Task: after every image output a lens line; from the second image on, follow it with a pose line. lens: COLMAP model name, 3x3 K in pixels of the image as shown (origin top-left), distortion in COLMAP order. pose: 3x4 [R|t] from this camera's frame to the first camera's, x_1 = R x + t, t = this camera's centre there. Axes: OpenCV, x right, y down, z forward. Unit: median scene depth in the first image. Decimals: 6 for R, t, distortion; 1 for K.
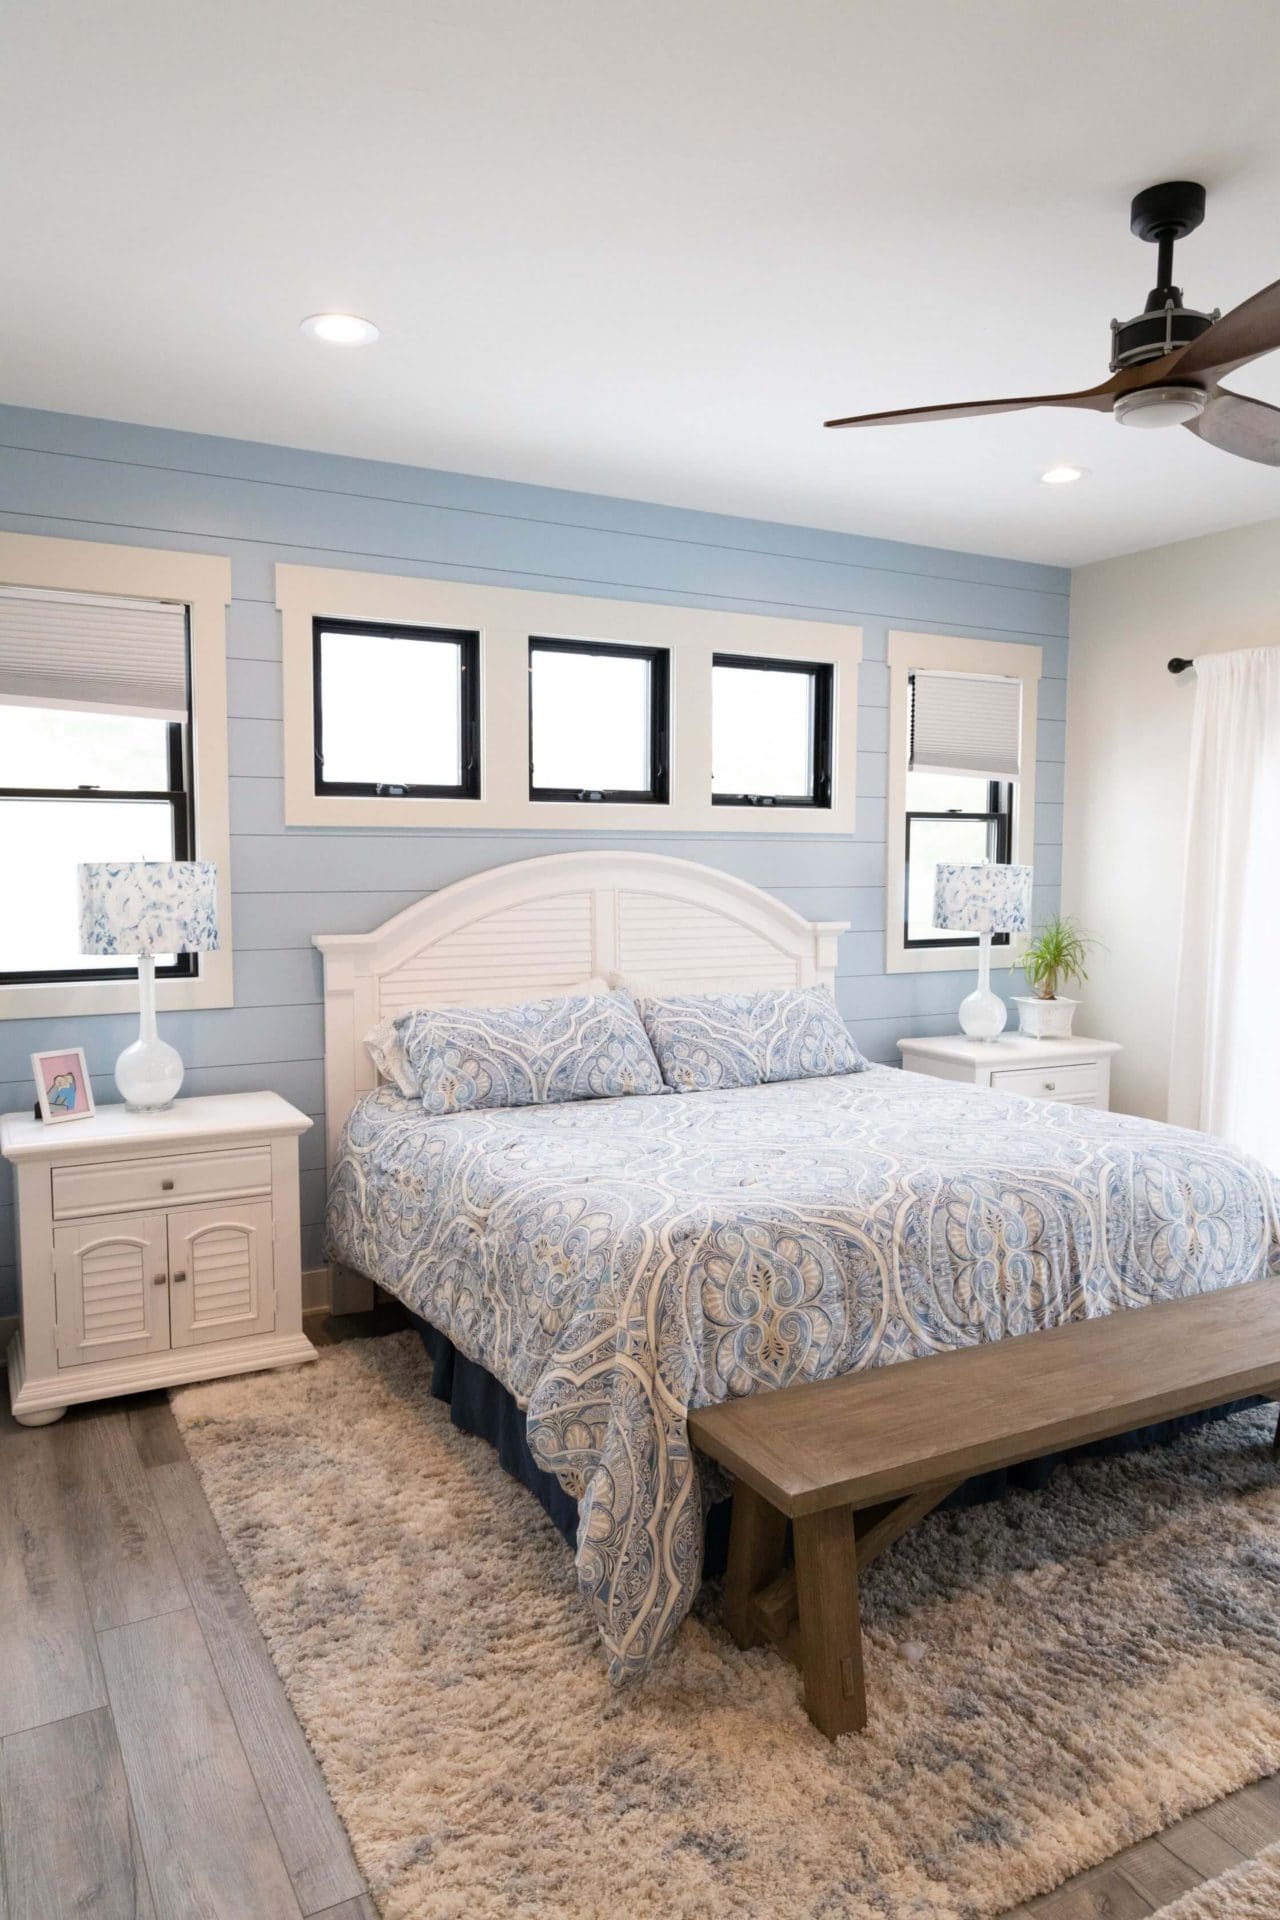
lens RADIAL K [[1282.7, 0, 640.0], [0, 1282.7, 960.0], [0, 0, 1]] dist [0.006873, 0.002574]
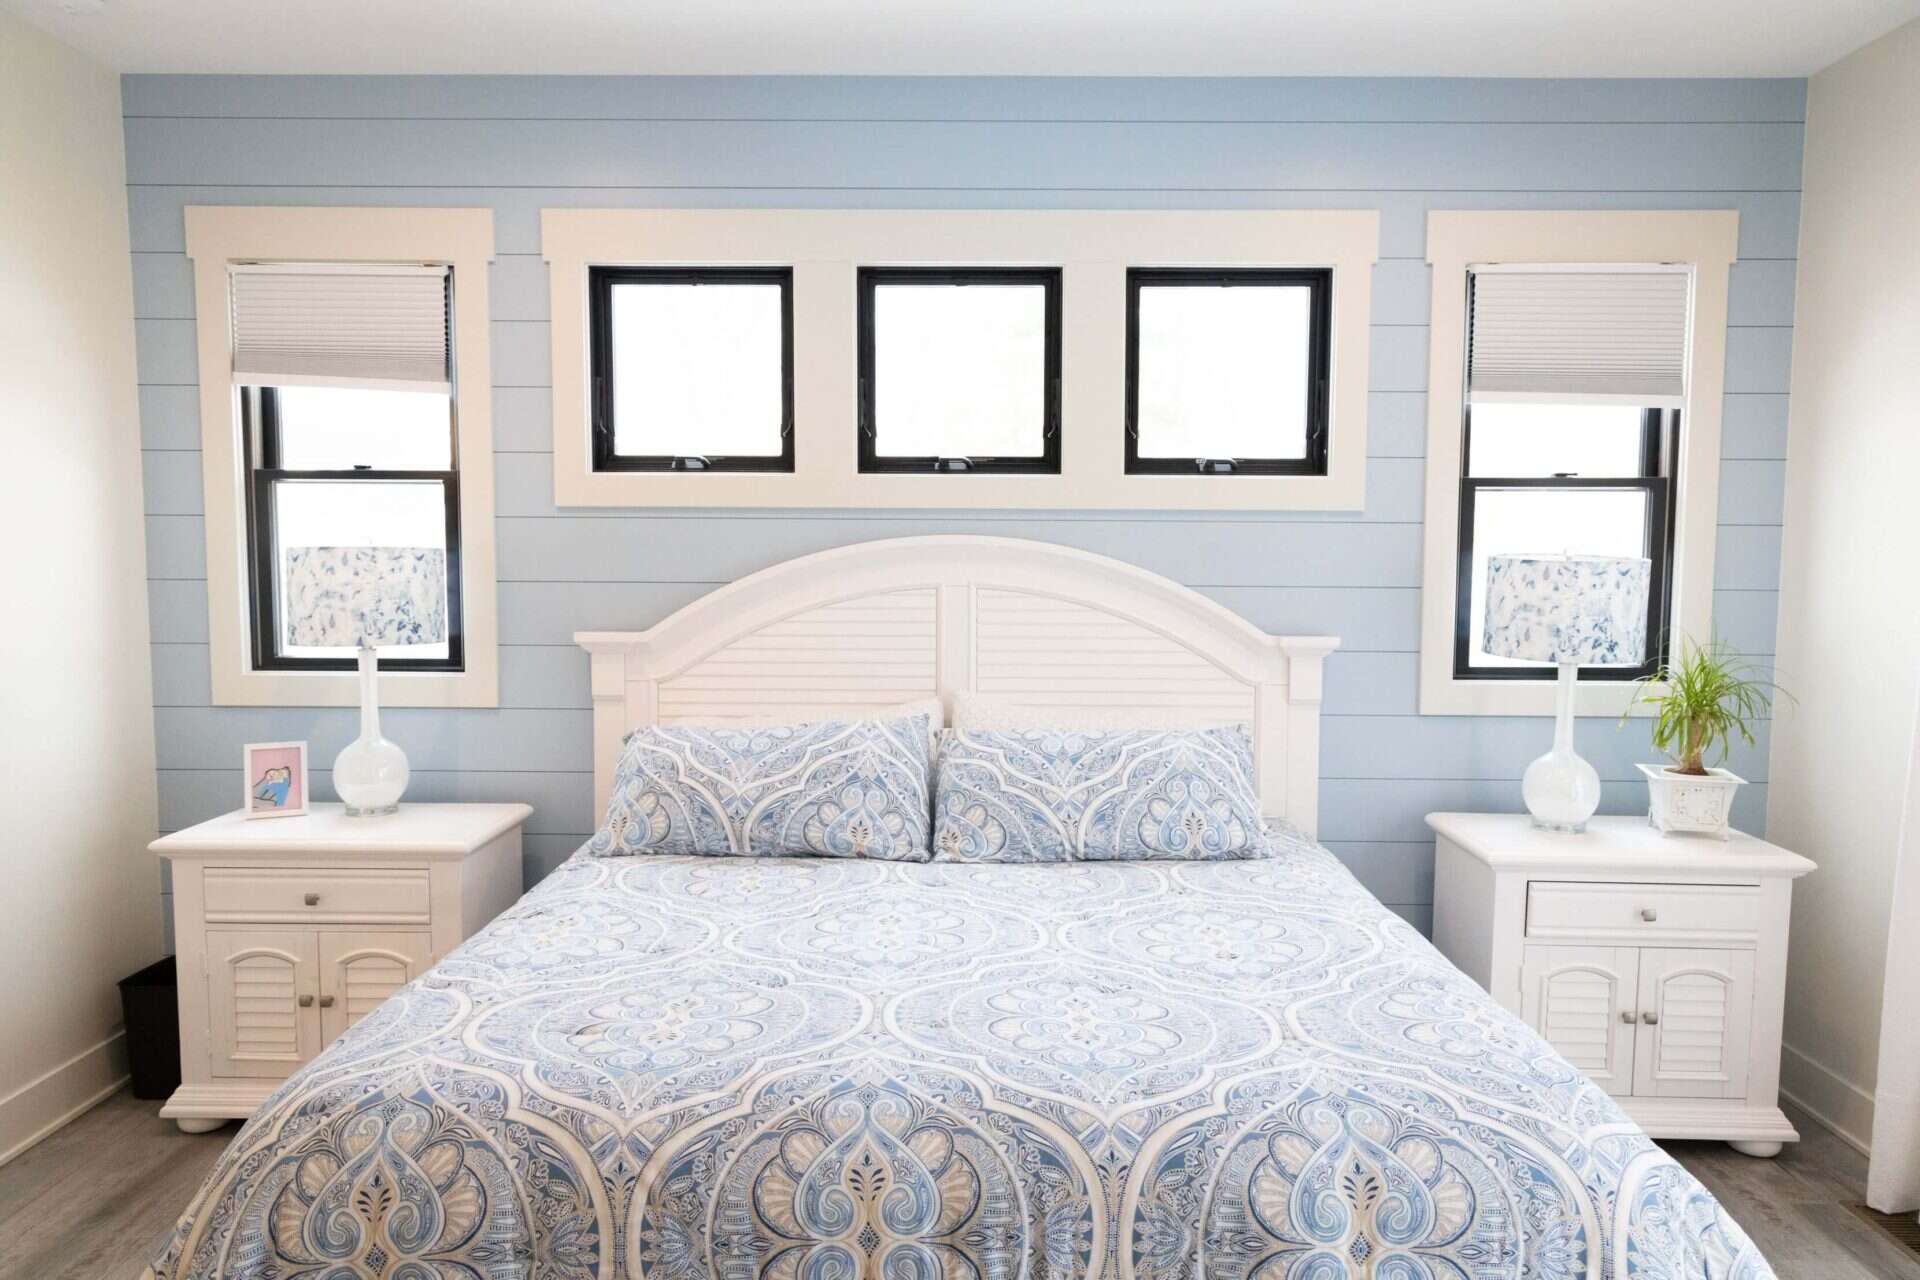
lens RADIAL K [[1306.7, 0, 969.2], [0, 1306.7, 639.7], [0, 0, 1]] dist [0.003346, 0.002601]
pose [[0.872202, 0.041480, -0.487383, 0.430202], [-0.042334, 0.999061, 0.009270, -0.034029], [0.487310, 0.012547, 0.873139, 0.365771]]
